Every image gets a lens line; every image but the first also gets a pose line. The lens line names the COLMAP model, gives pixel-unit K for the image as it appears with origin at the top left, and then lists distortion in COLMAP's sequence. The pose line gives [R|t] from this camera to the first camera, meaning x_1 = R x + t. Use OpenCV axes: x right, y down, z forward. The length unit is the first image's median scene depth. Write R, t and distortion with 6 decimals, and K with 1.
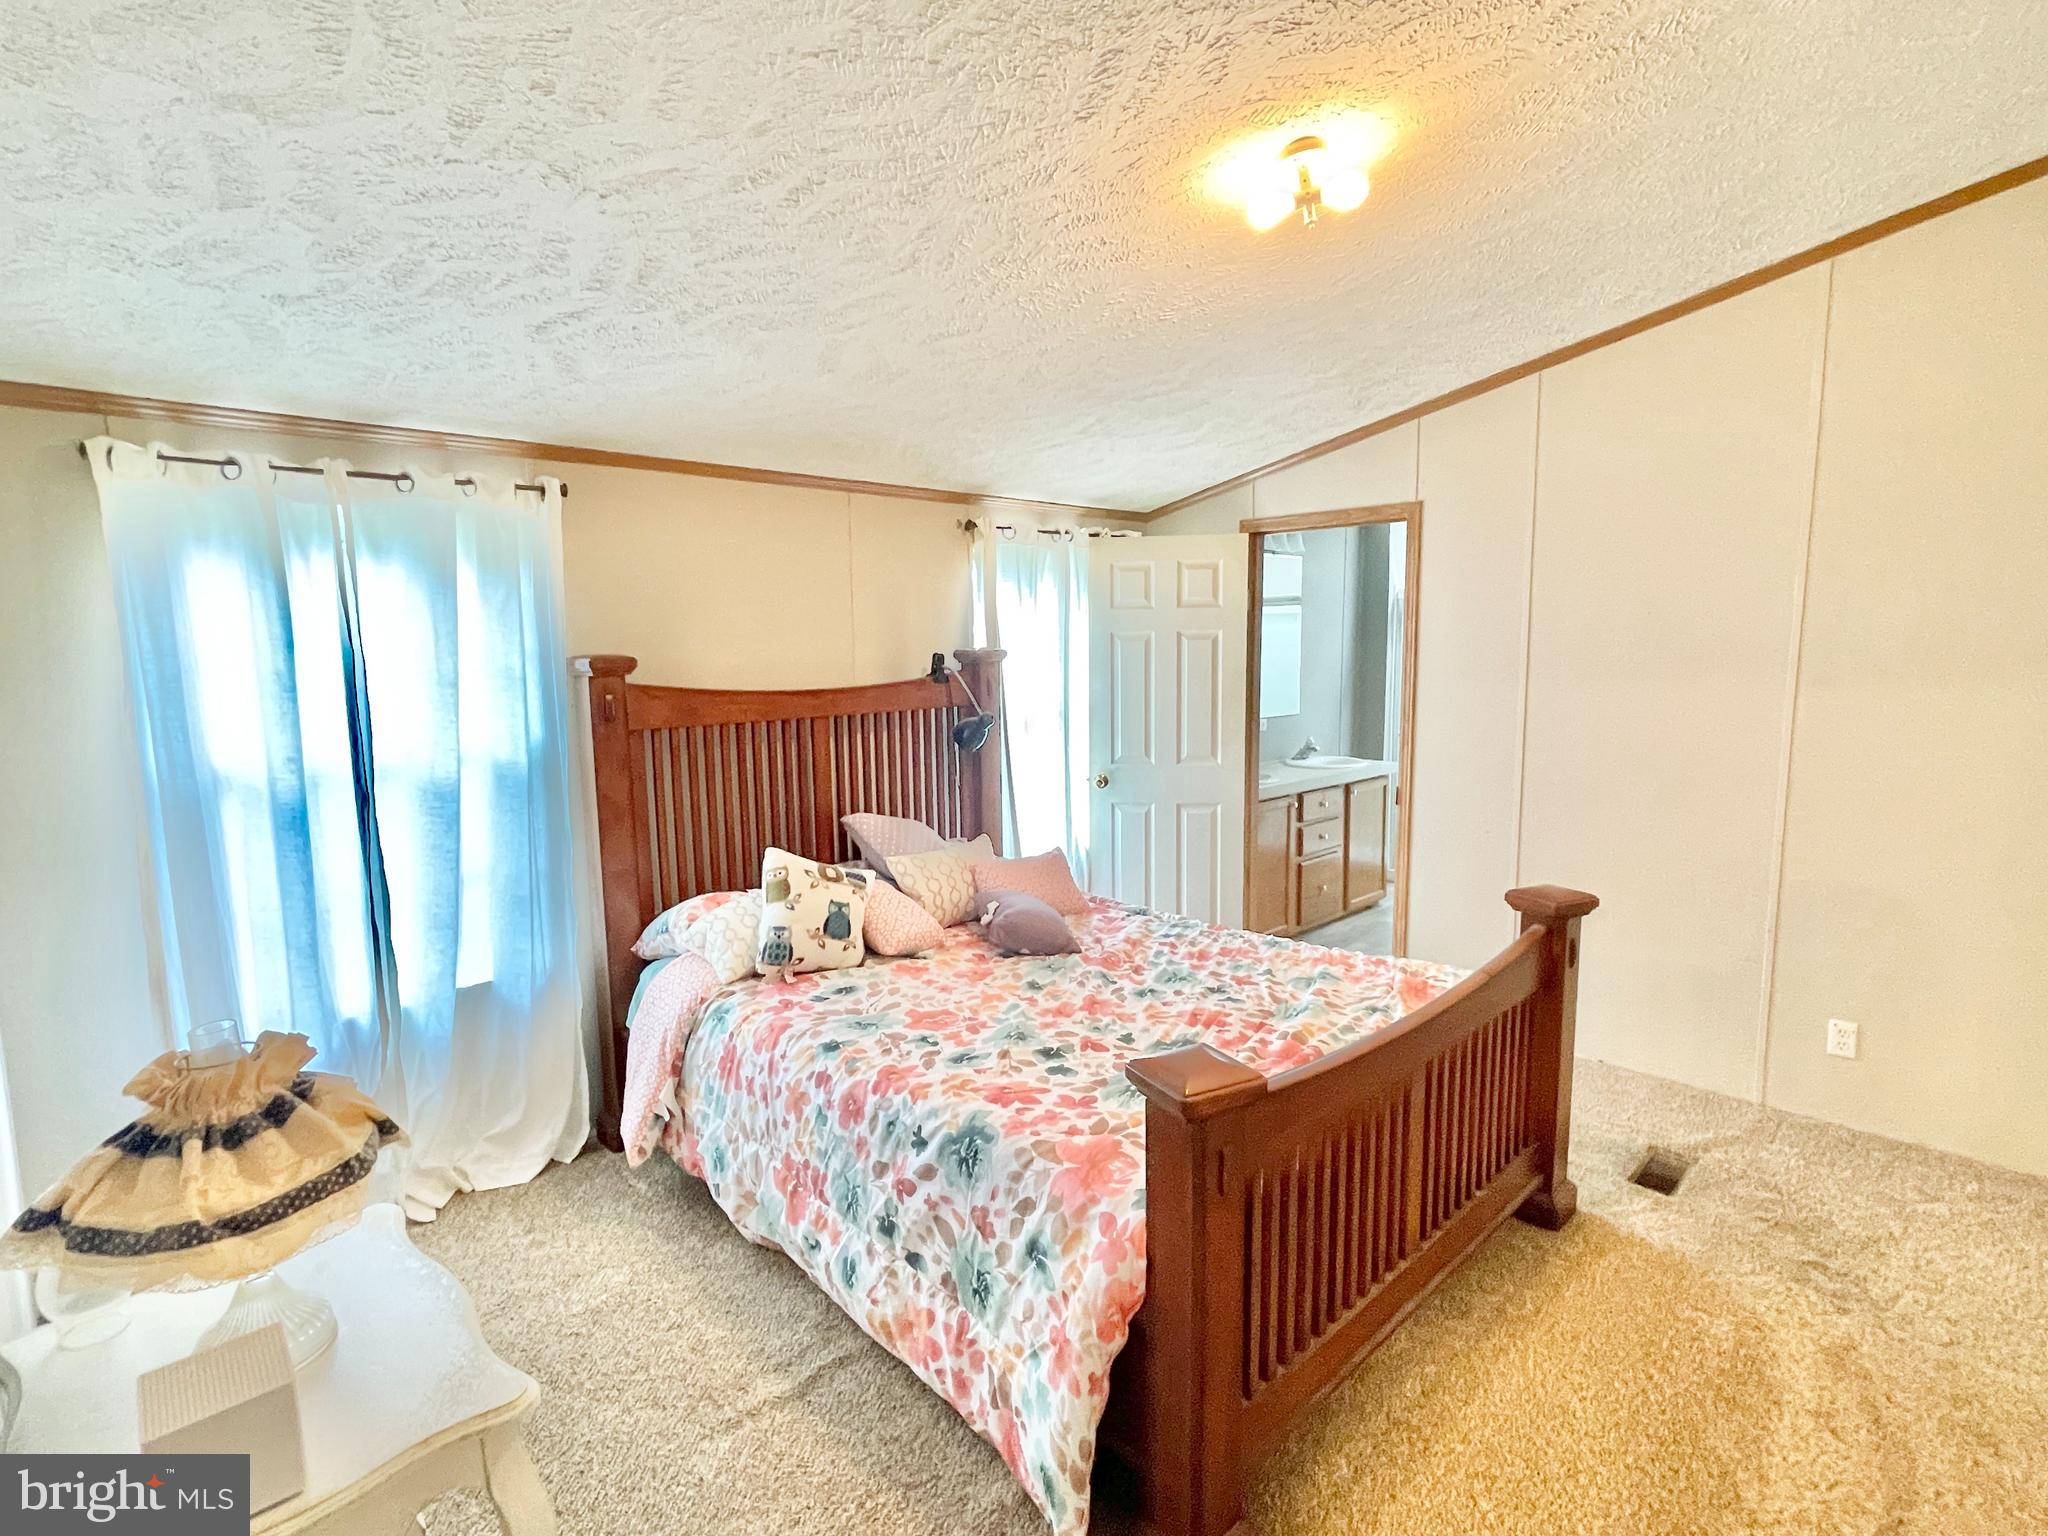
lens RADIAL K [[1025.5, 0, 1021.5], [0, 1025.5, 760.4], [0, 0, 1]] dist [-0.004225, 0.000375]
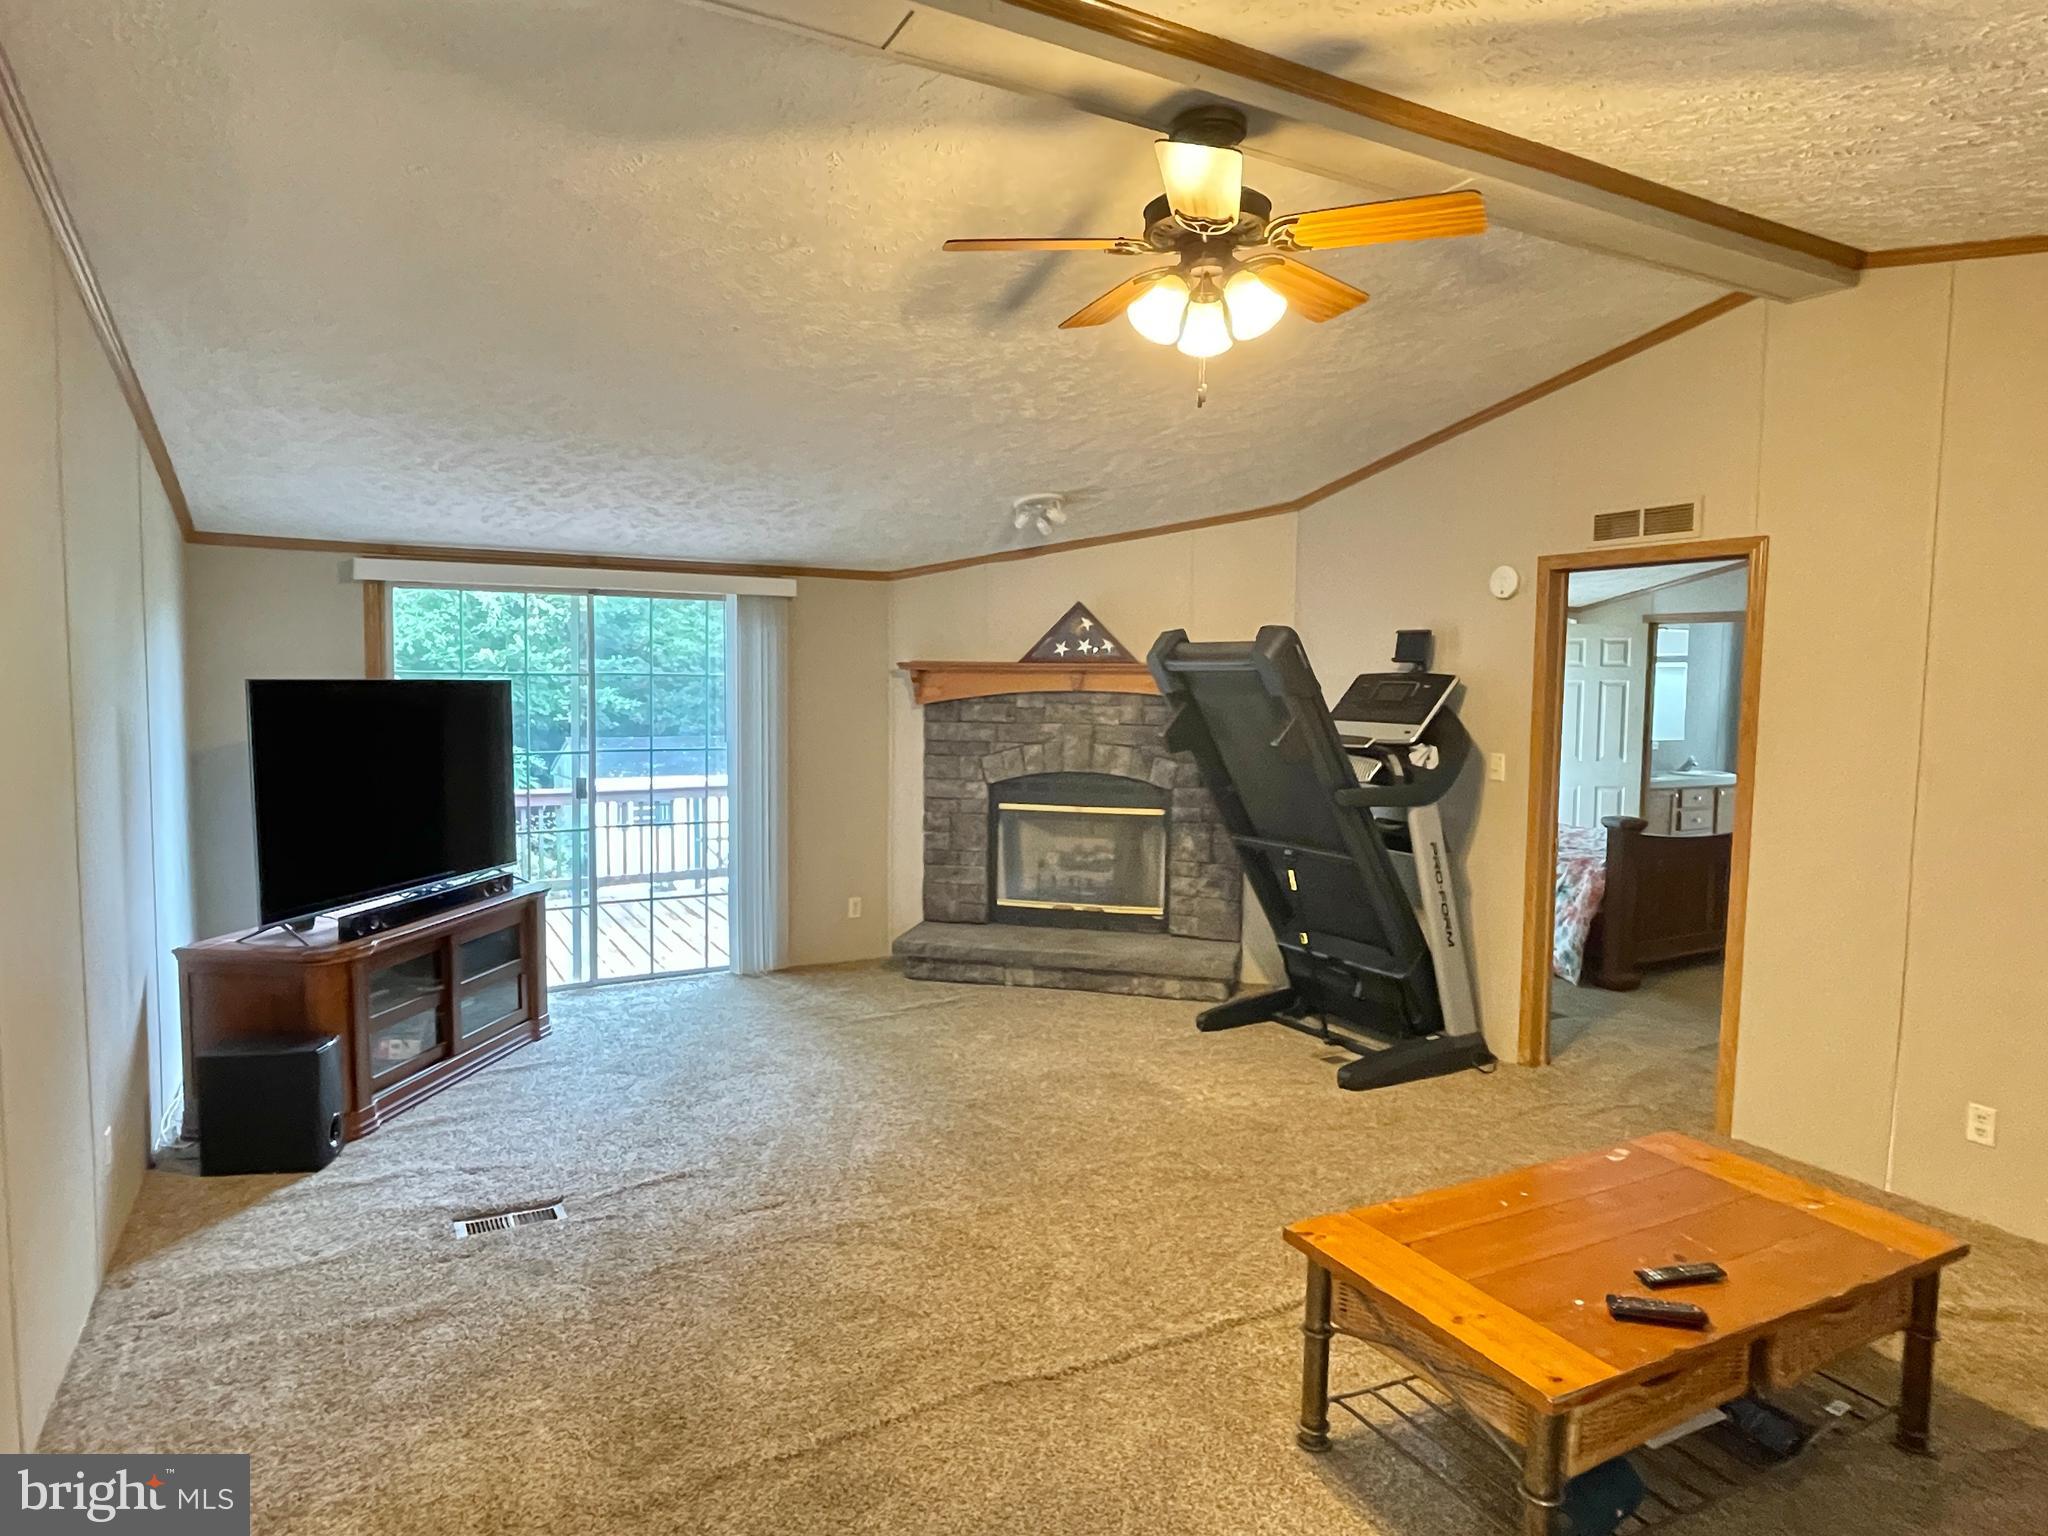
lens RADIAL K [[1209.1, 0, 1021.8], [0, 1209.1, 772.7], [0, 0, 1]] dist [0.011184, -0.004663]
pose [[0.967077, 0.038914, -0.251491, -0.438945], [-0.048410, 0.998325, -0.031682, 0.225312], [0.249837, 0.042813, 0.967341, -1.958514]]
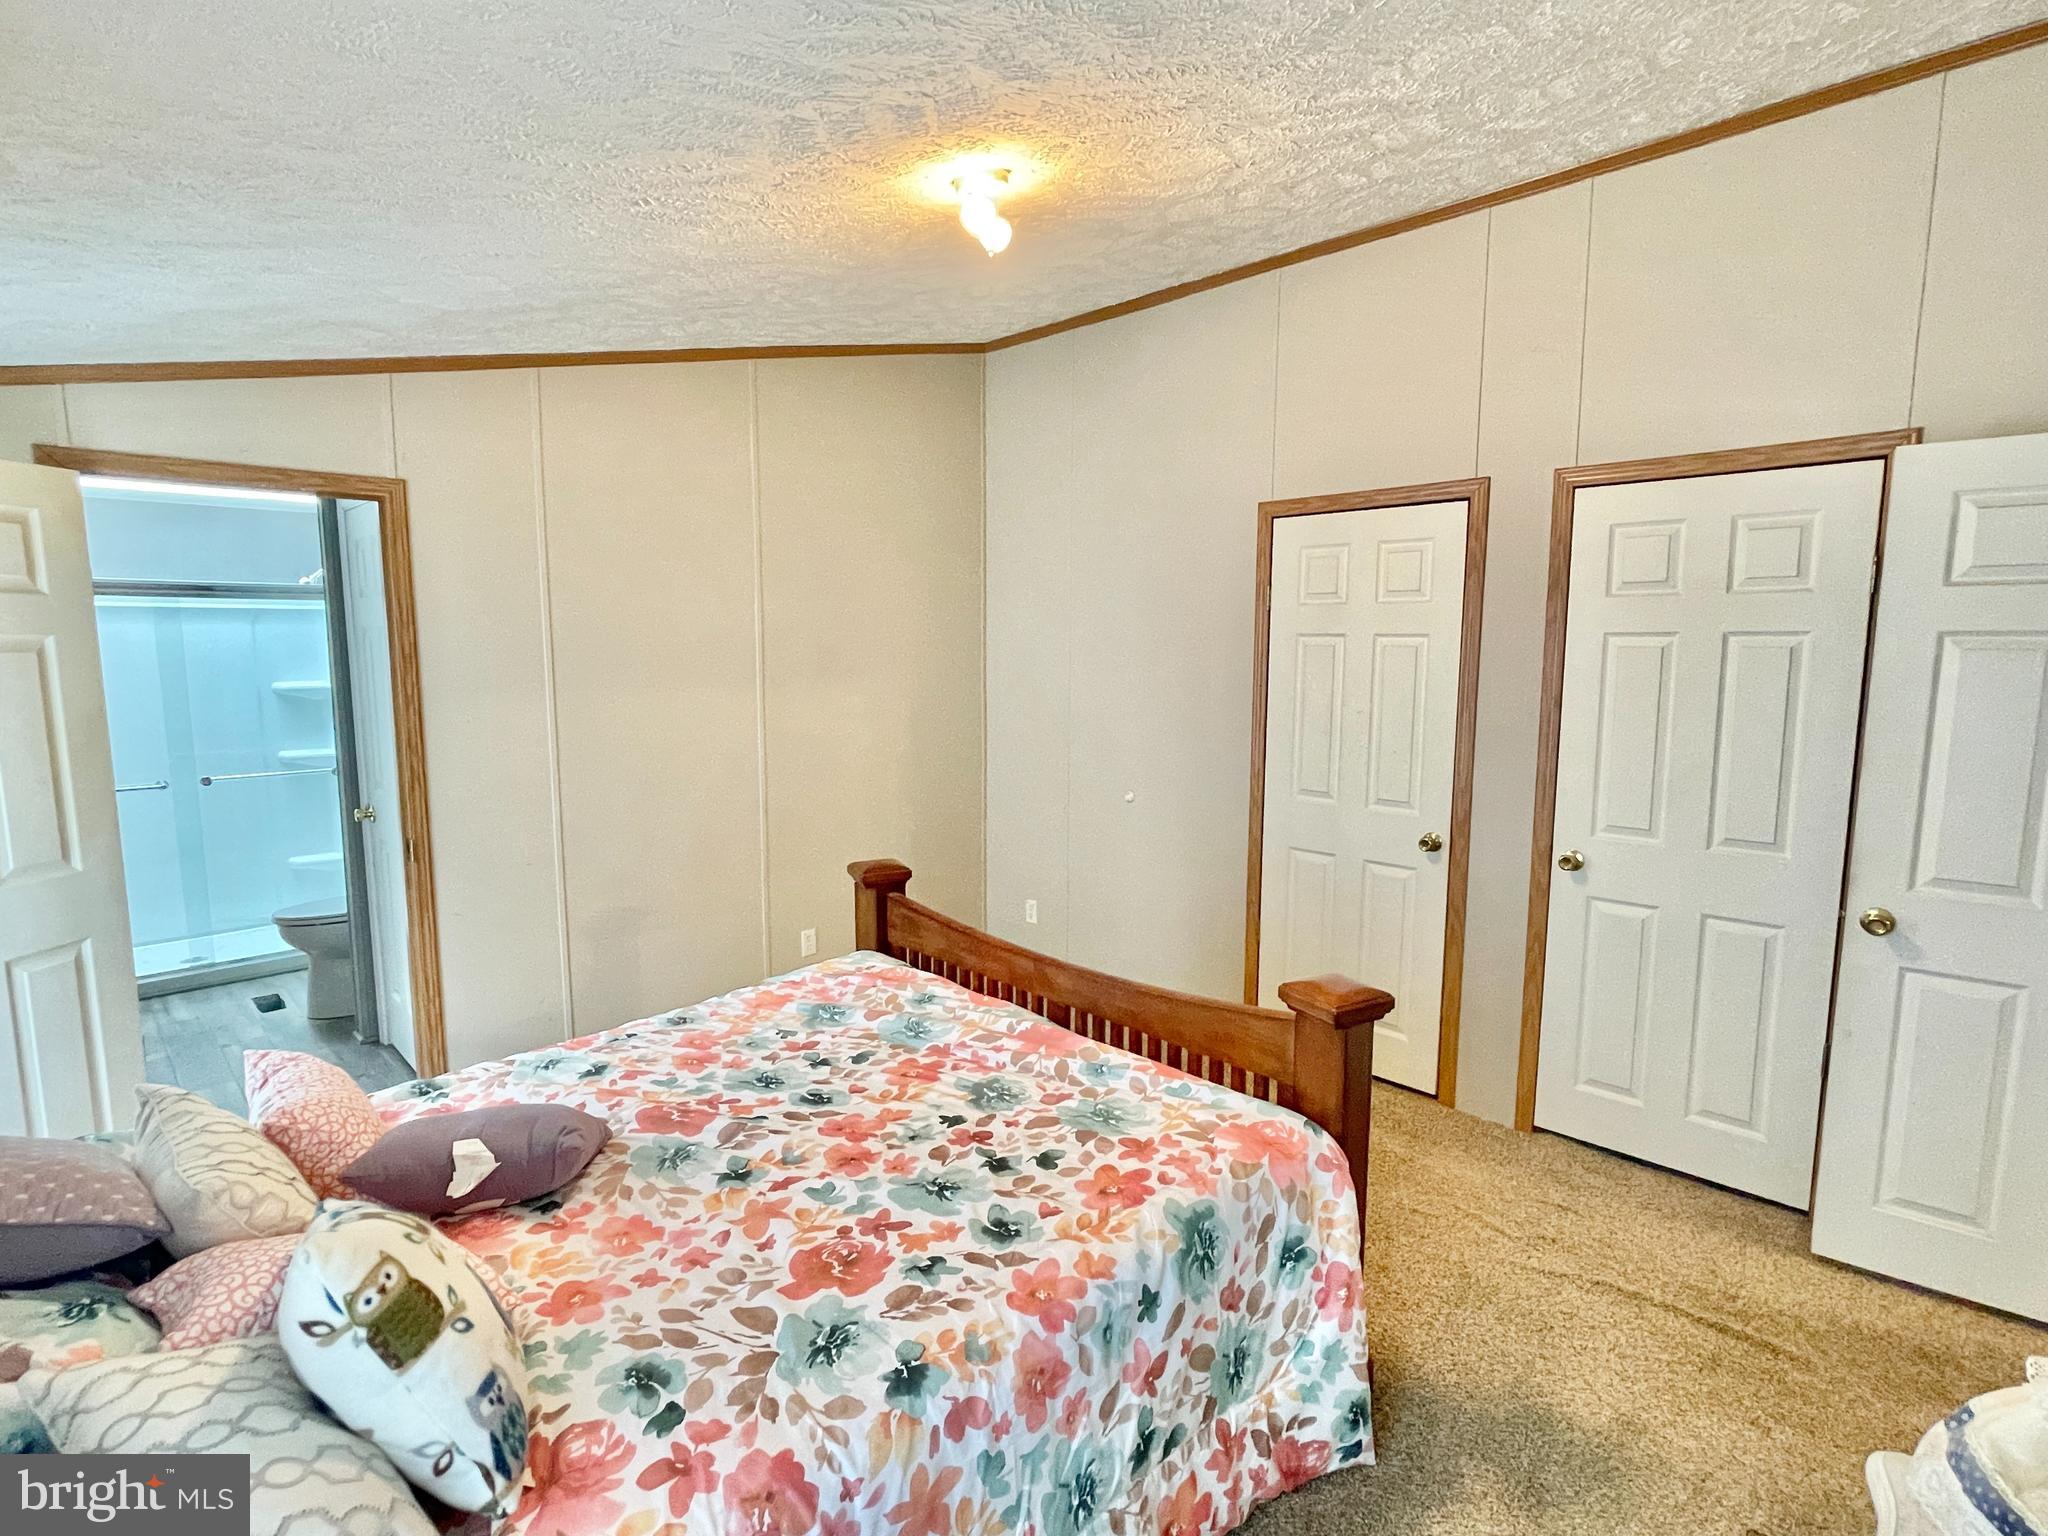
lens RADIAL K [[1025.5, 0, 1019.8], [0, 1025.5, 774.1], [0, 0, 1]] dist [-0.004225, 0.000375]
pose [[0.000496, -0.122457, 0.992474, -0.638119], [0.119547, 0.985364, 0.121520, -0.097472], [-0.992828, 0.118587, 0.015128, 0.813578]]
